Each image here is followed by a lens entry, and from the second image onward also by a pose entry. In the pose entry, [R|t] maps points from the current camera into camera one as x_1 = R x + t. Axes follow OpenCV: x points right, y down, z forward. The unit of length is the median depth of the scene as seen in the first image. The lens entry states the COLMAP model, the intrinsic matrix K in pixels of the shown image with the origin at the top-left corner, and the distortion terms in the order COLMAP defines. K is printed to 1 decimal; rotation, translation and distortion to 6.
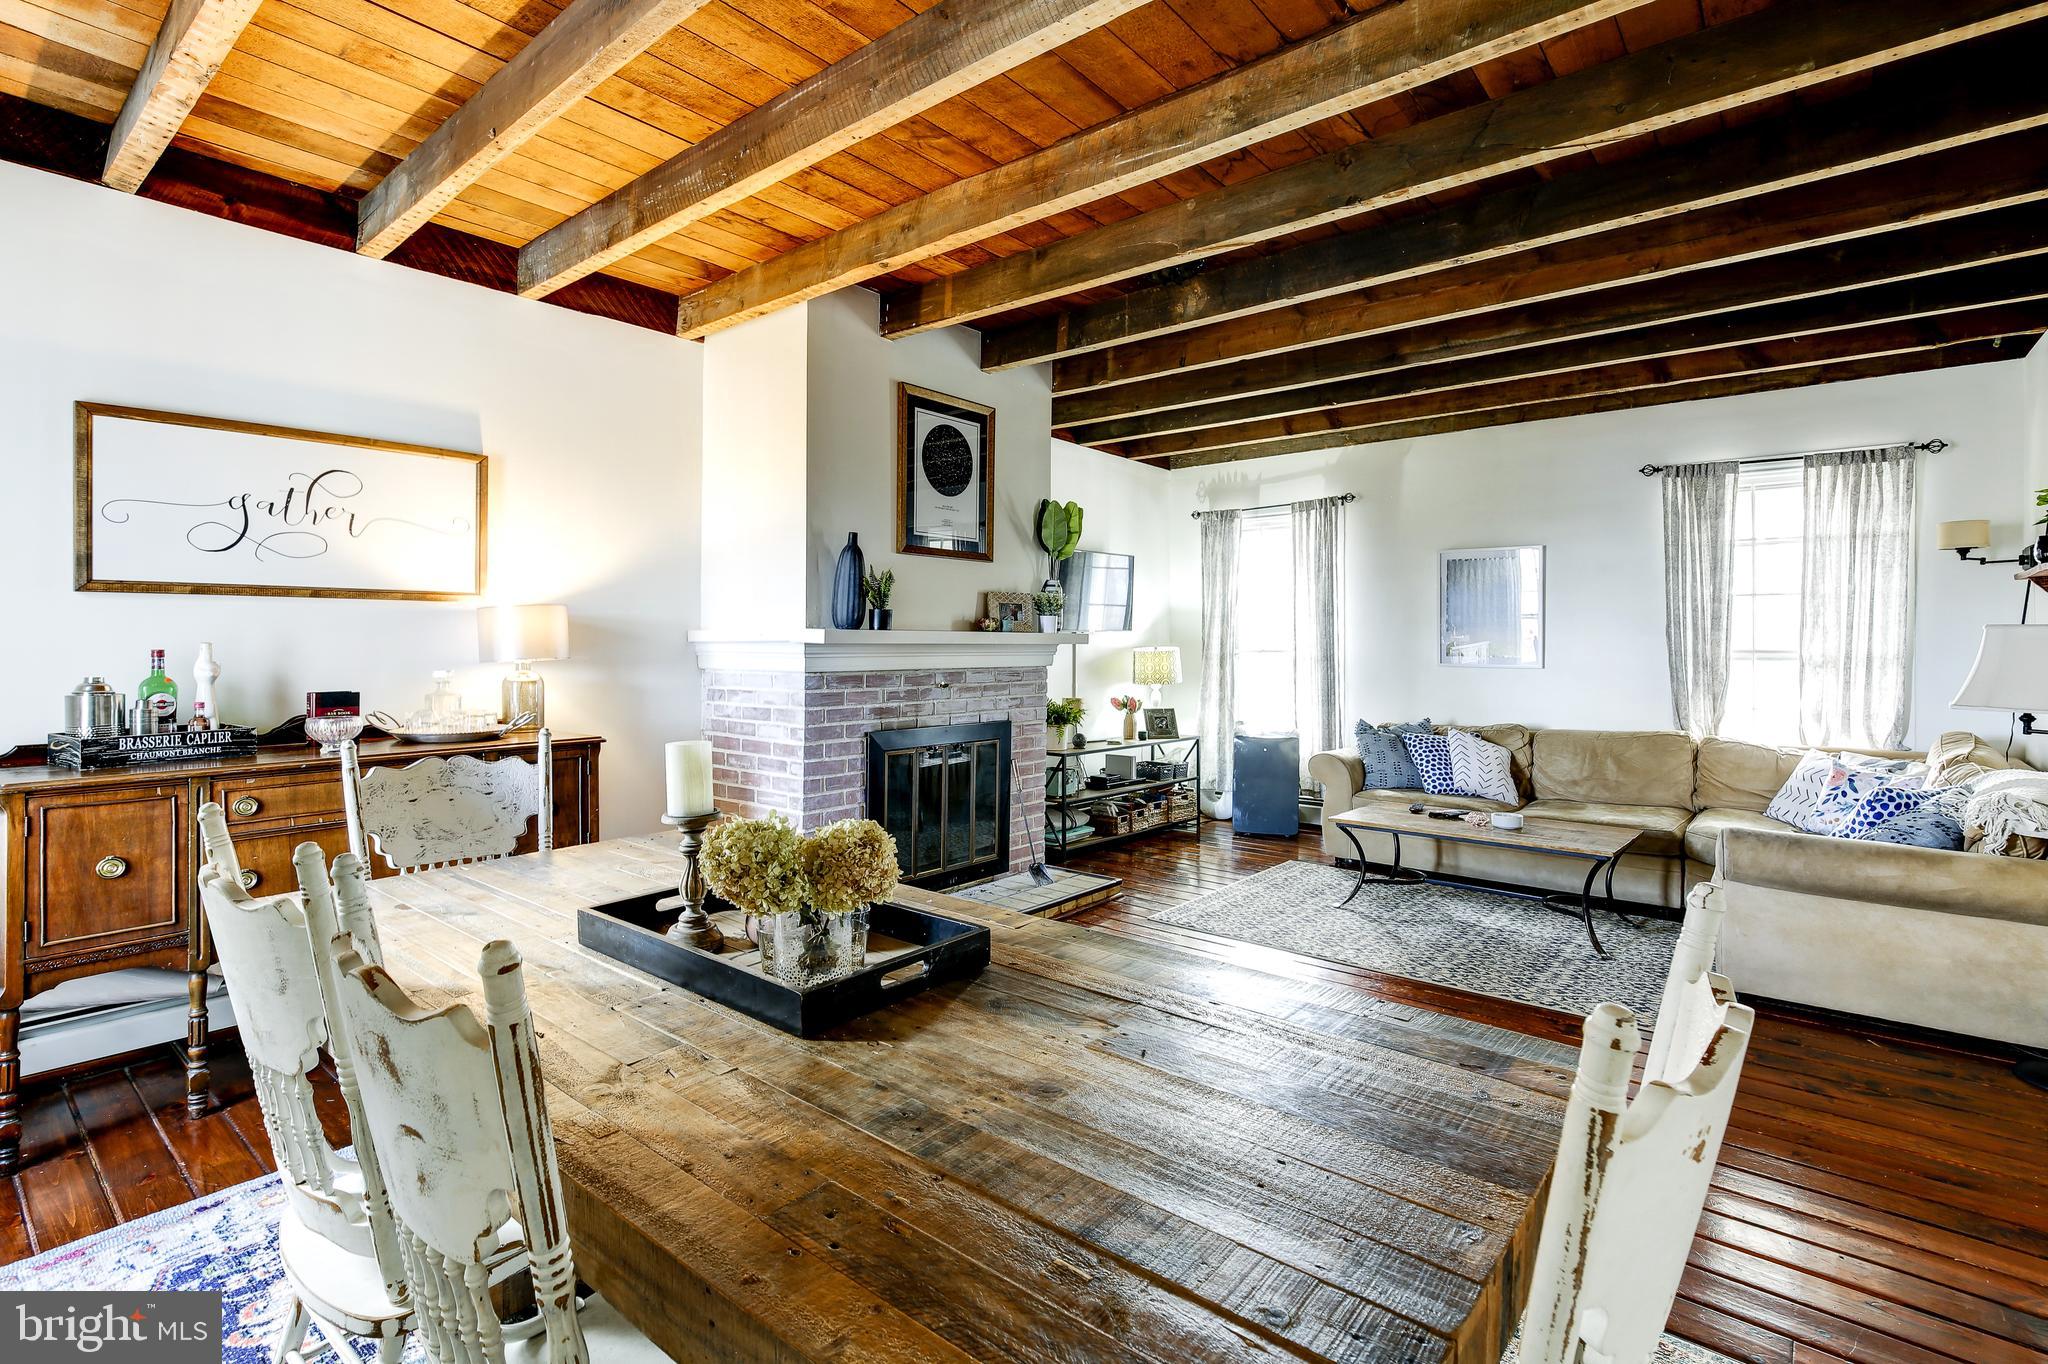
lens RADIAL K [[920.3, 0, 1091.3], [0, 920.3, 633.8], [0, 0, 1]] dist [-0.008816, 0.004462]
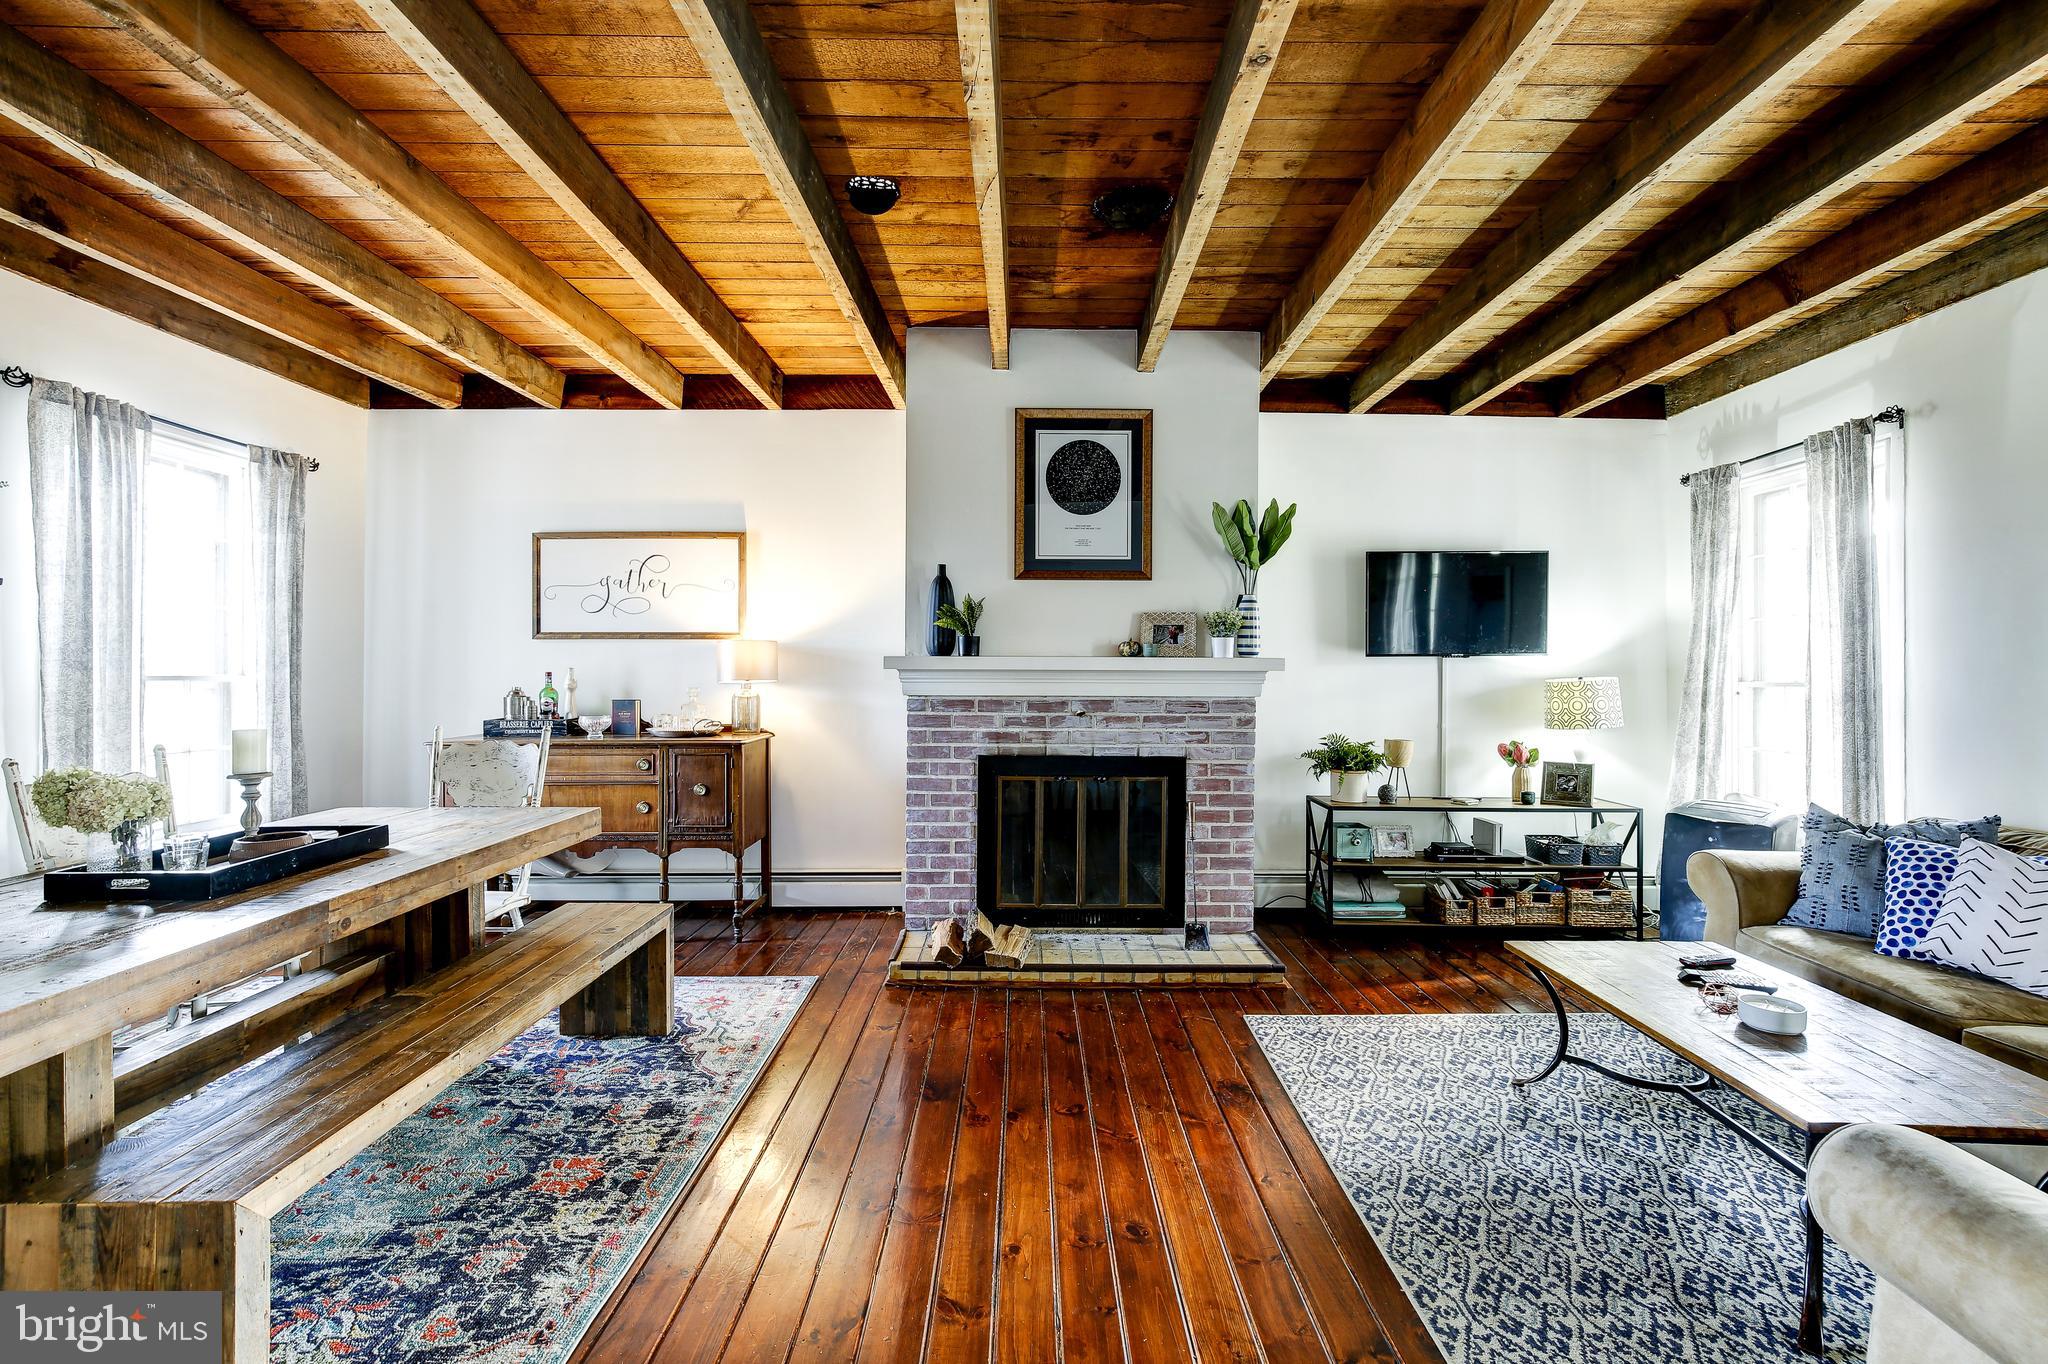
lens RADIAL K [[938.6, 0, 1022.5], [0, 938.6, 666.4], [0, 0, 1]] dist [-0.012334, 0.004243]
pose [[0.645108, -0.004289, -0.764080, 0.858110], [0.005067, 0.999986, -0.001334, 0.012957], [0.764075, -0.003011, 0.645121, 0.514599]]
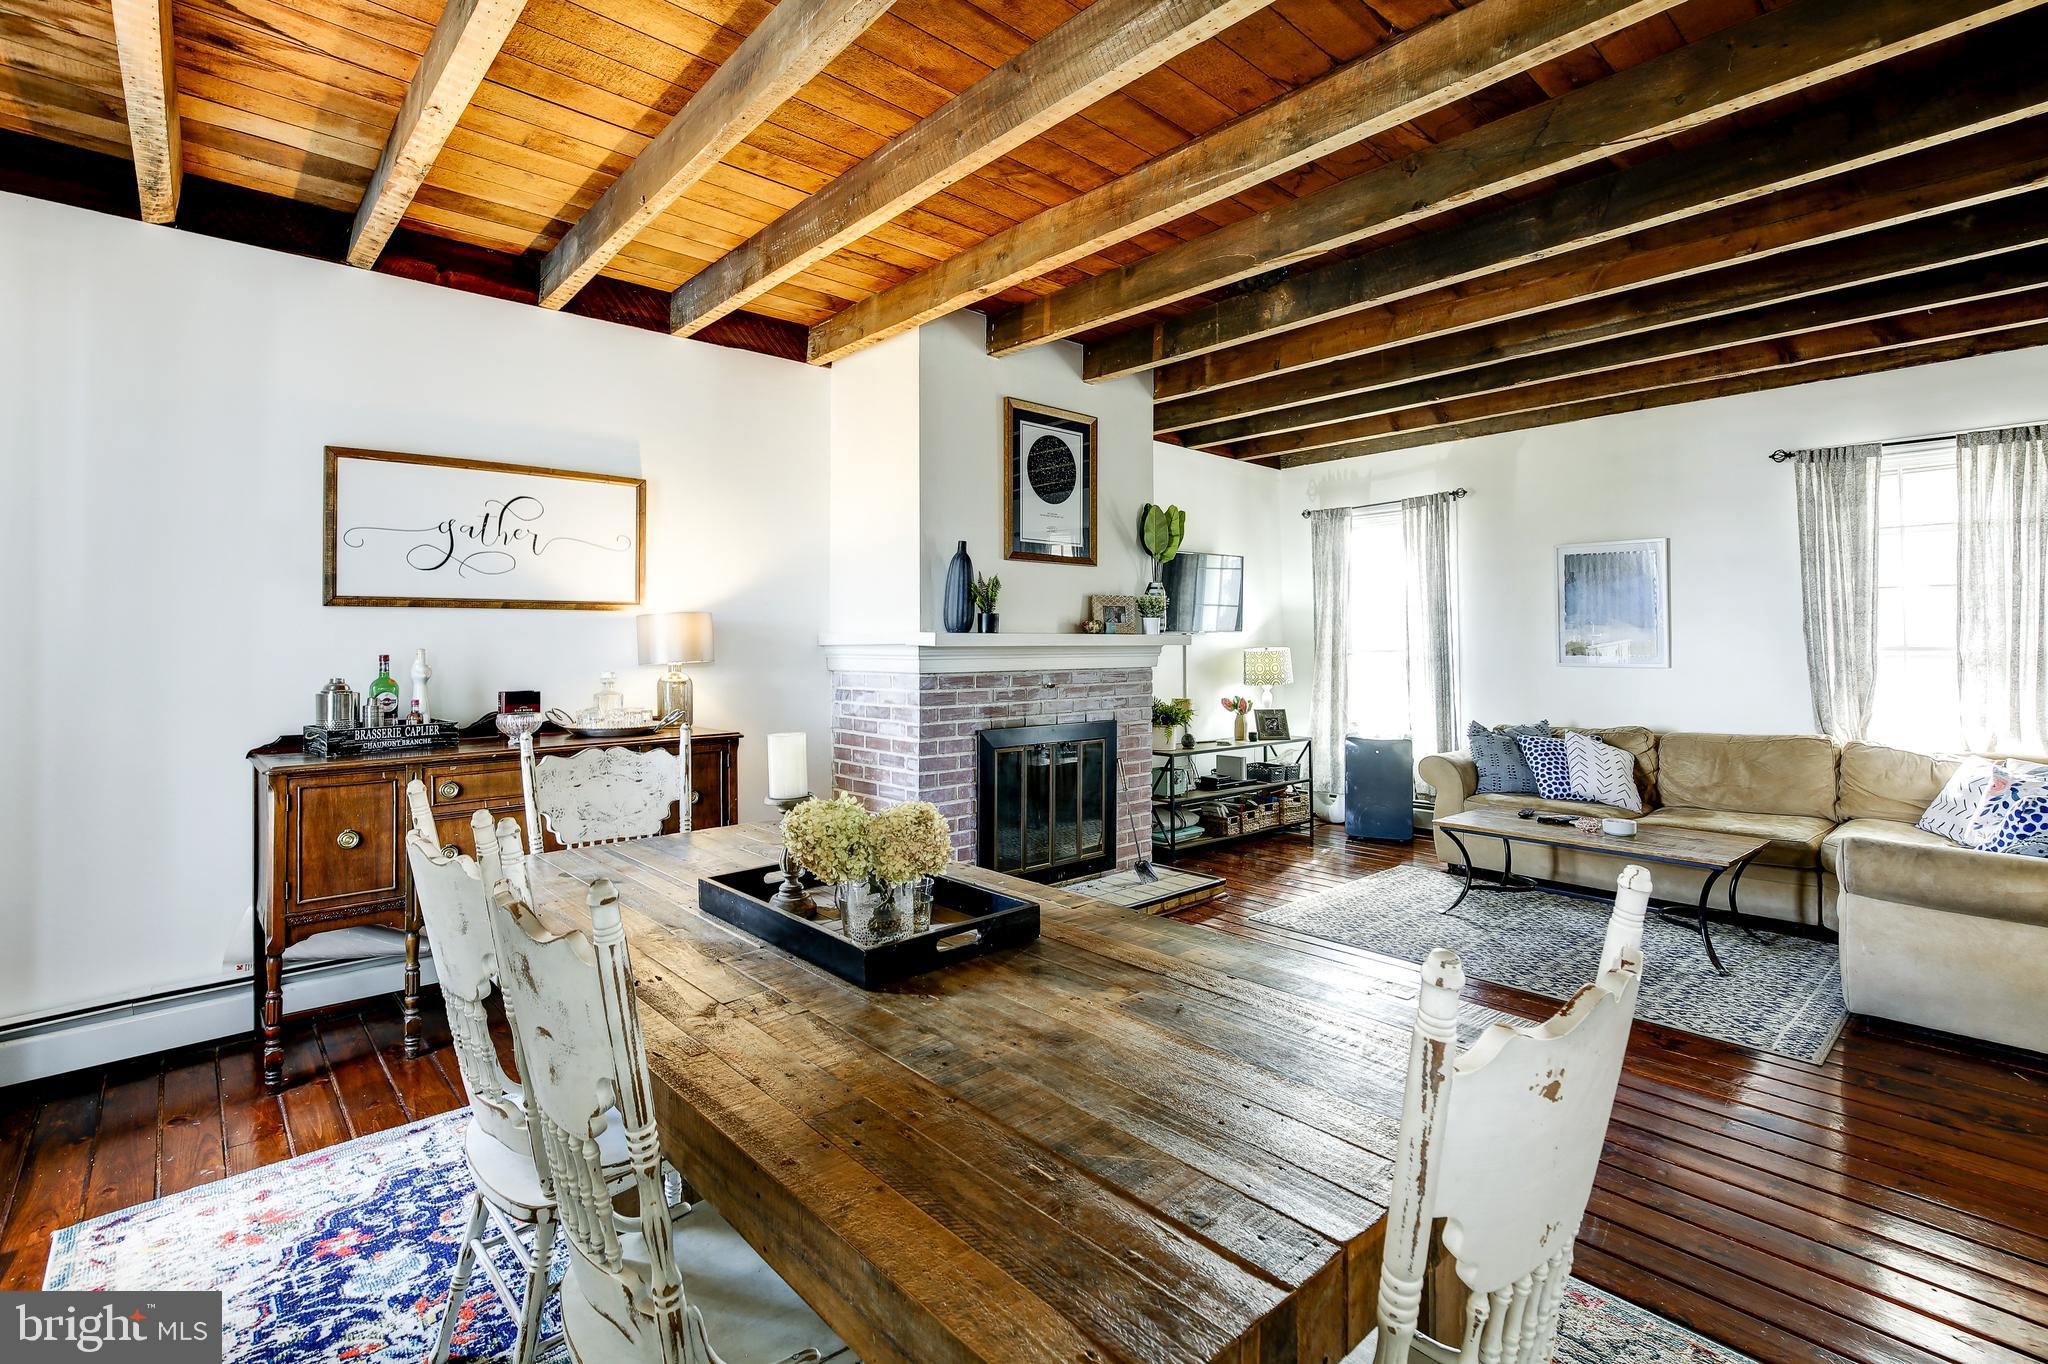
lens RADIAL K [[915.6, 0, 1073.4], [0, 915.6, 619.8], [0, 0, 1]] dist [-0.002828, 0.000905]
pose [[0.988624, -0.010590, -0.150035, 0.032656], [0.008071, 0.999816, -0.017388, -0.000414], [0.150192, 0.015979, 0.988528, -0.028020]]
